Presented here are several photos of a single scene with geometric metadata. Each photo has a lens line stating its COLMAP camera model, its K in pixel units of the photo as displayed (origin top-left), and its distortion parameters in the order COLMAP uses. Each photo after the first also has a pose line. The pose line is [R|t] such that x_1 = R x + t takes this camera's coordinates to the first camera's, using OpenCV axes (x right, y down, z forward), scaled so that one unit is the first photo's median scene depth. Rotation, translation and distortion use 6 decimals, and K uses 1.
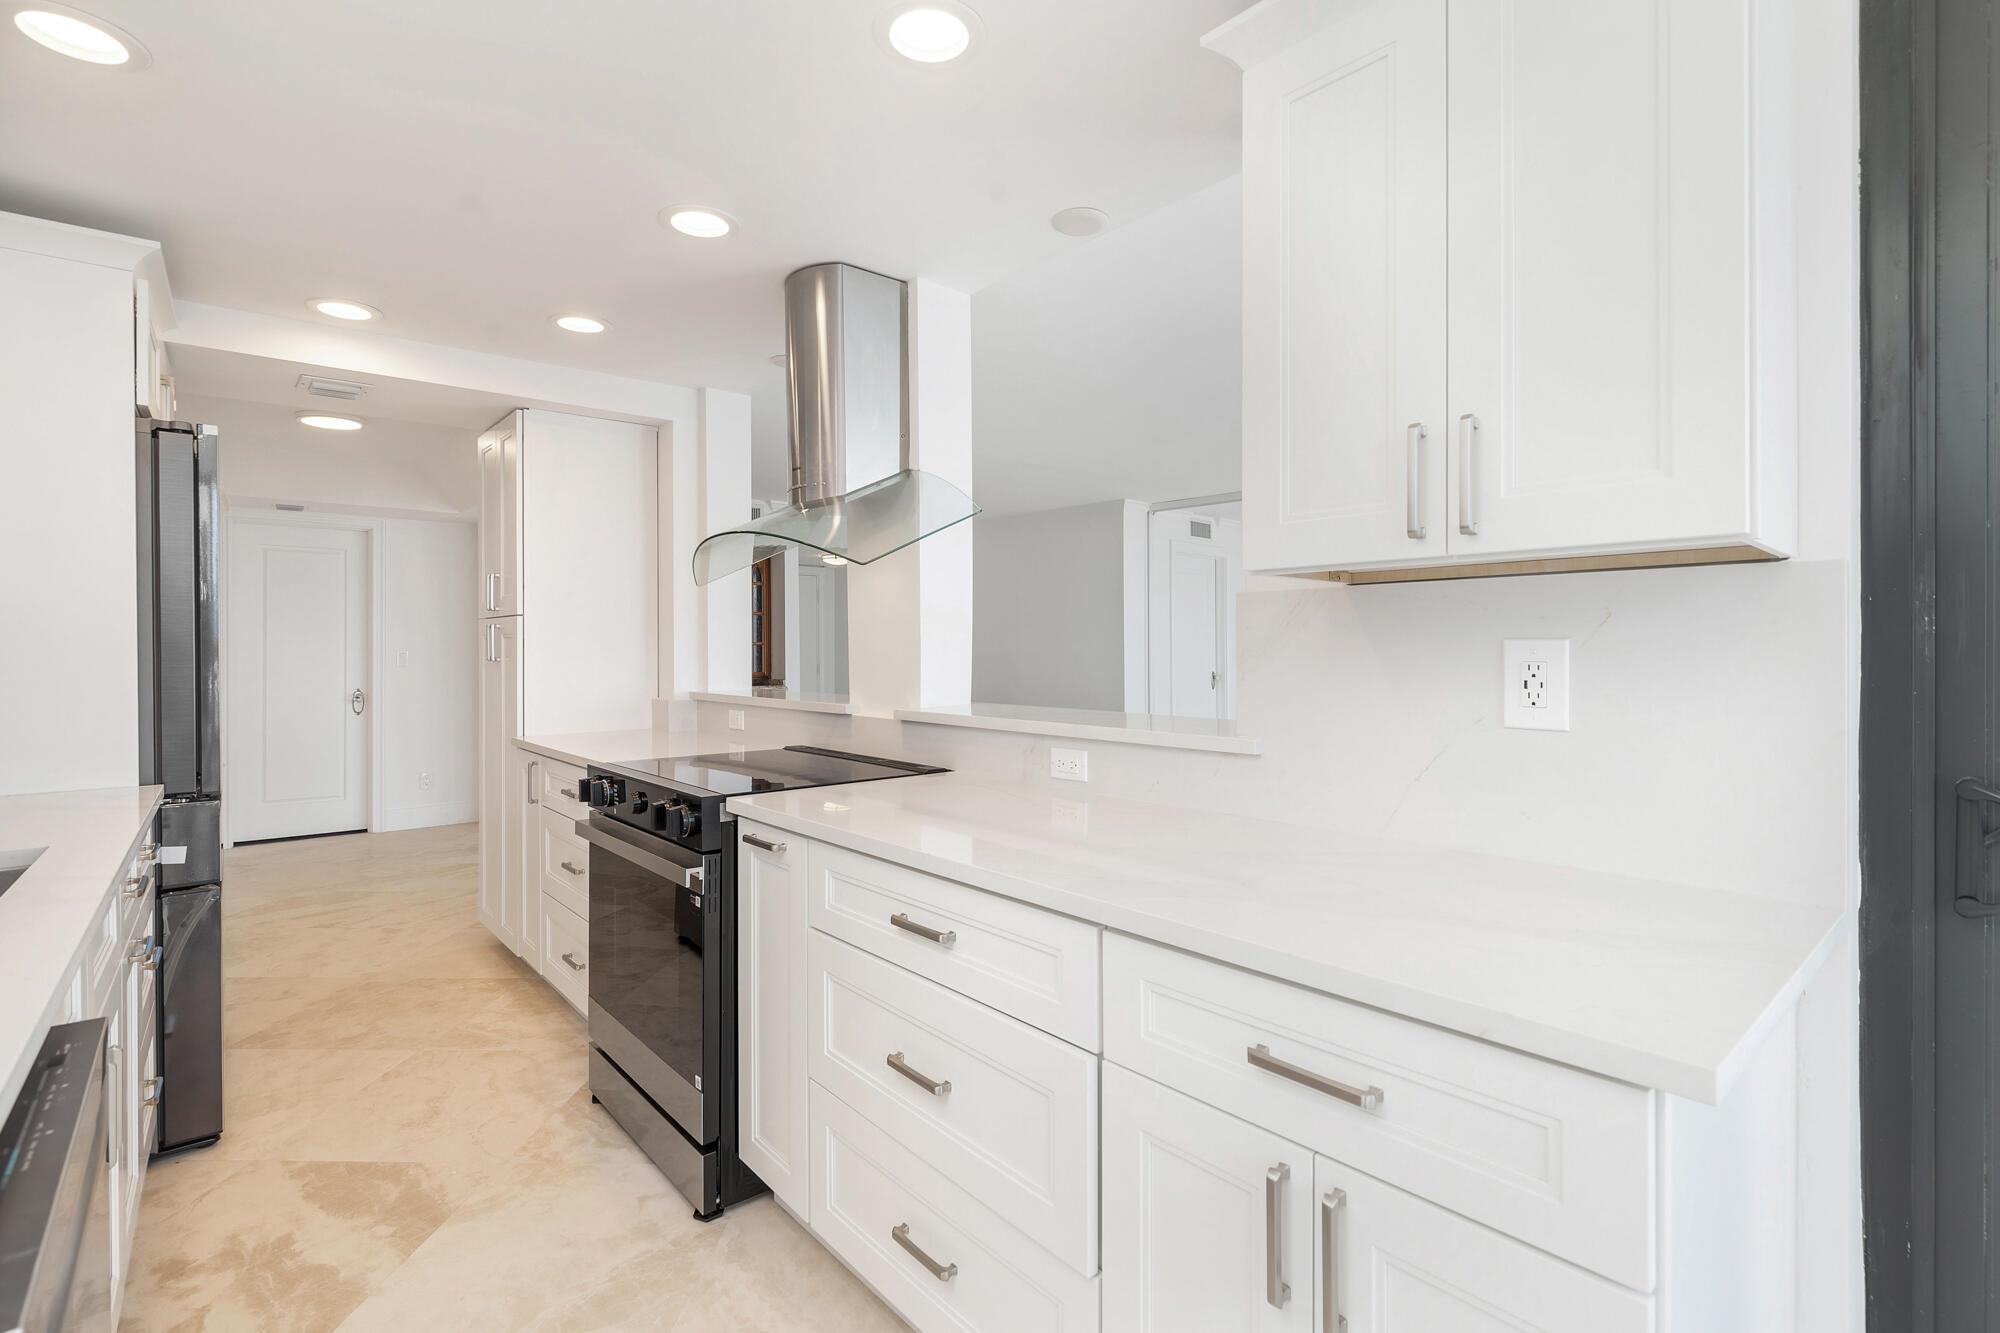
lens RADIAL K [[918.2, 0, 1003.2], [0, 918.2, 661.1], [0, 0, 1]] dist [0.008445, -0.001272]
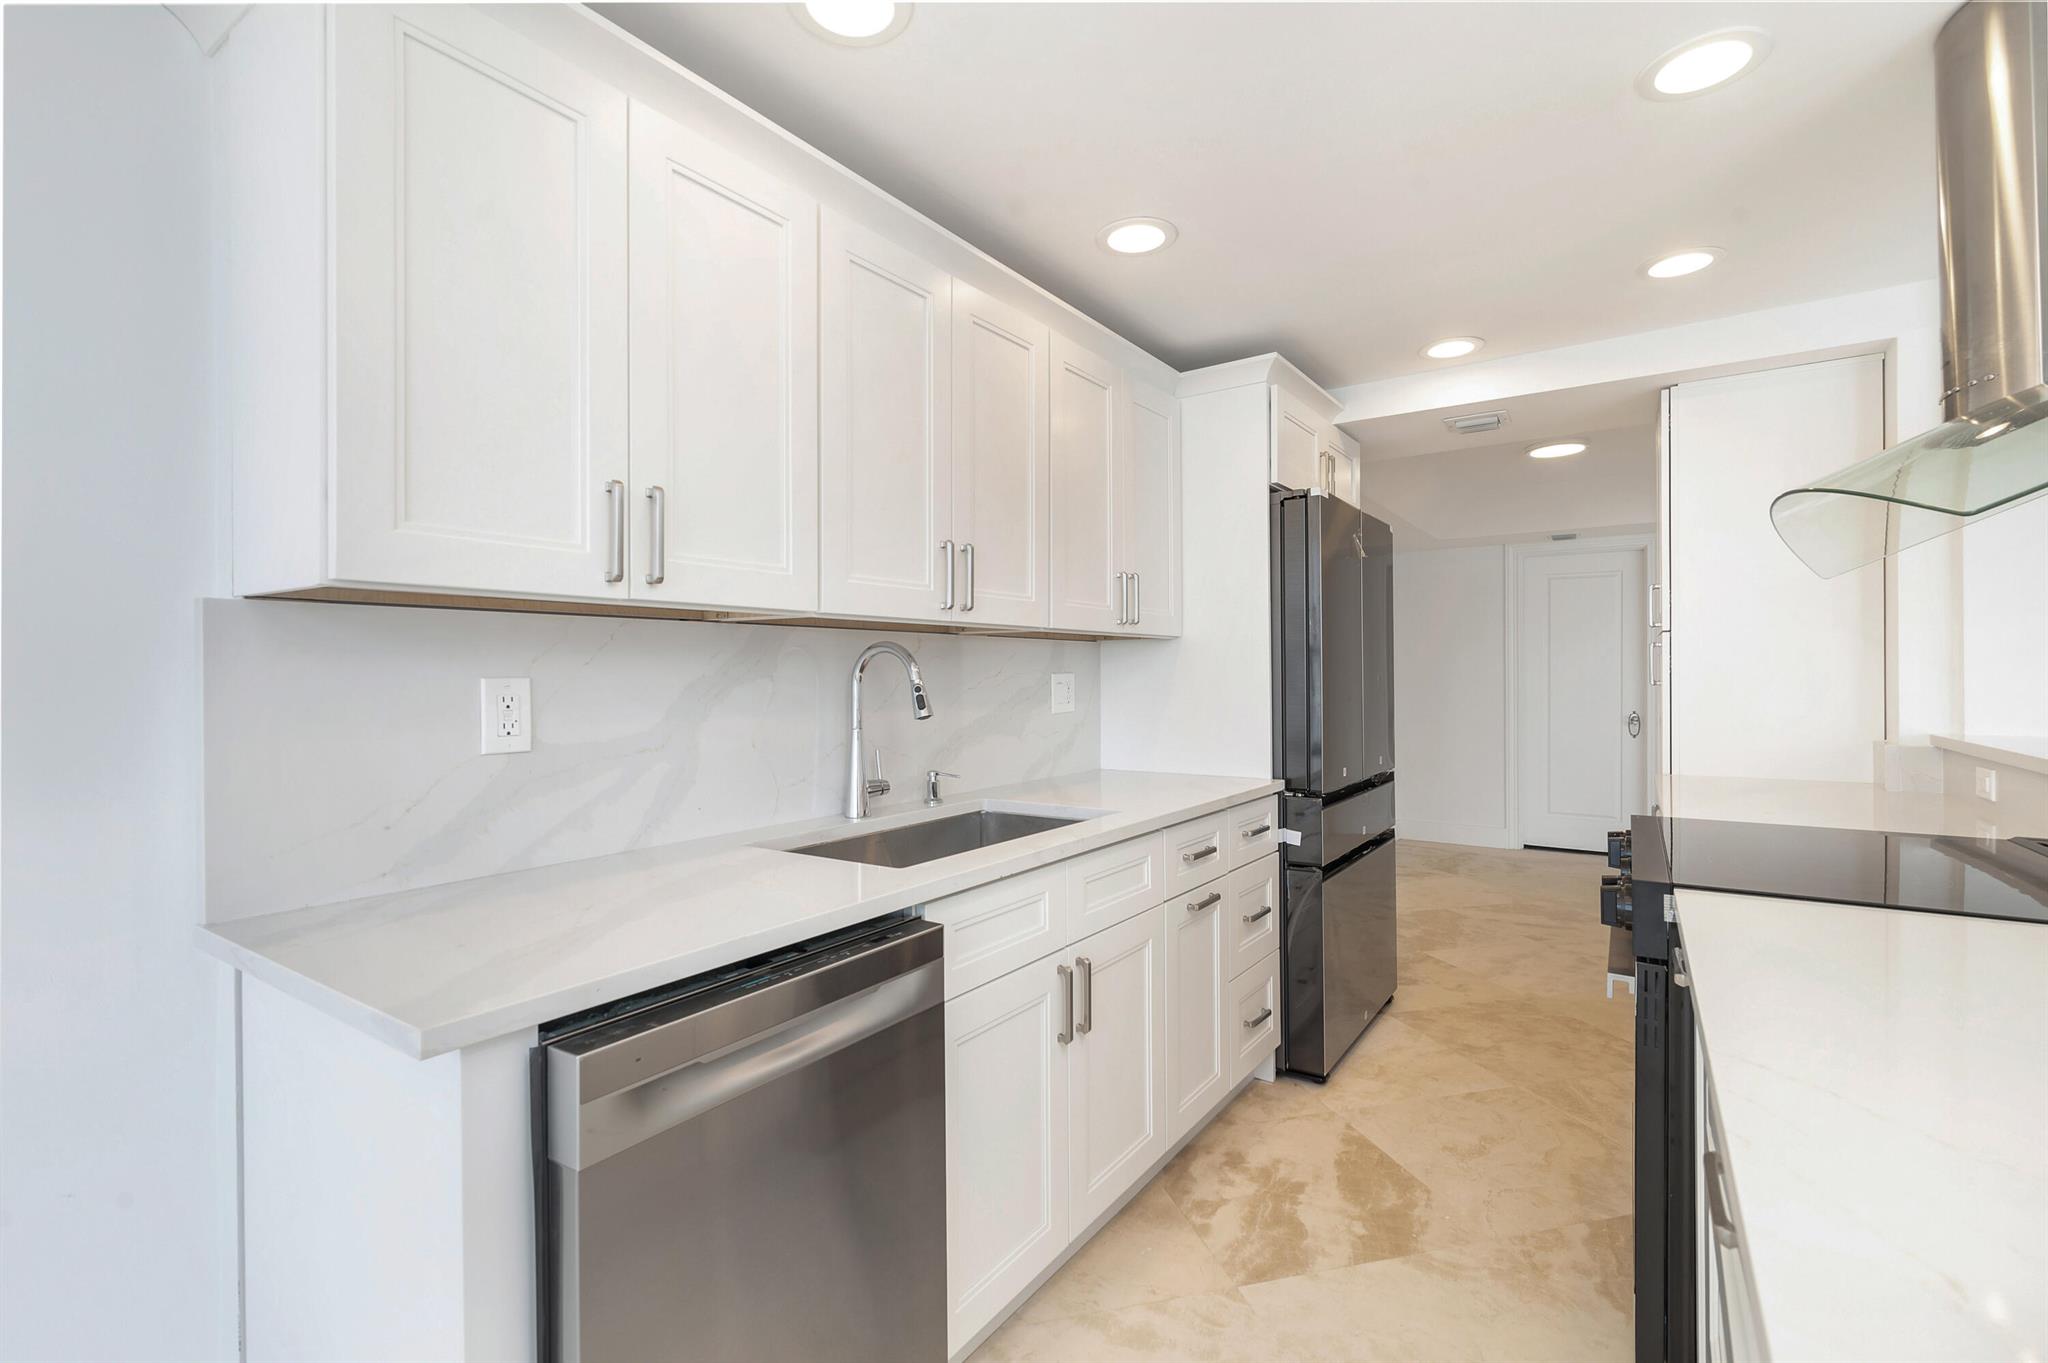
lens RADIAL K [[926.6, 0, 1024.0], [0, 926.6, 681.5], [0, 0, 1]] dist [0.002740, 0.000024]
pose [[0.278829, 0.007494, -0.960312, 0.196332], [-0.007933, 0.999953, 0.005501, -0.005534], [0.960308, 0.006084, 0.278875, 0.290455]]
